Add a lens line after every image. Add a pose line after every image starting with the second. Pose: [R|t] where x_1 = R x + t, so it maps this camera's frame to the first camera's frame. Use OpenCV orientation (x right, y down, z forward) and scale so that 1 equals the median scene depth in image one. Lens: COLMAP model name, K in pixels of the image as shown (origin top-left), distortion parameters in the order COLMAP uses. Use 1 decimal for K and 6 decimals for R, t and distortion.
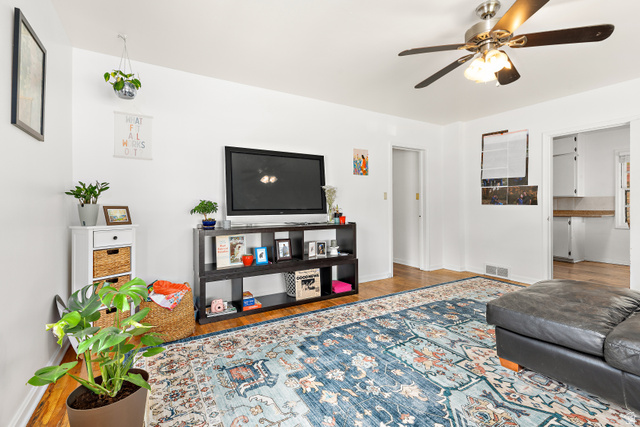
lens RADIAL K [[291.5, 0, 323.1], [0, 291.5, 208.5], [0, 0, 1]] dist [0.004836, 0.000421]
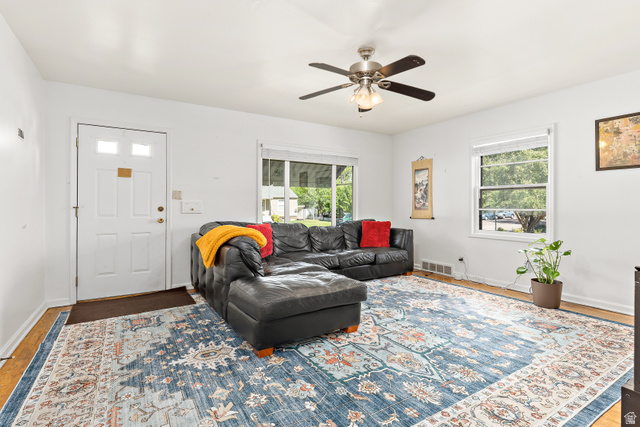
lens RADIAL K [[318.1, 0, 318.9], [0, 318.1, 208.3], [0, 0, 1]] dist [-0.003018, -0.000116]
pose [[-0.999950, 0.004654, -0.008795, 0.639510], [0.004490, 0.999816, 0.018637, -0.028563], [0.008880, 0.018597, -0.999788, 1.944801]]
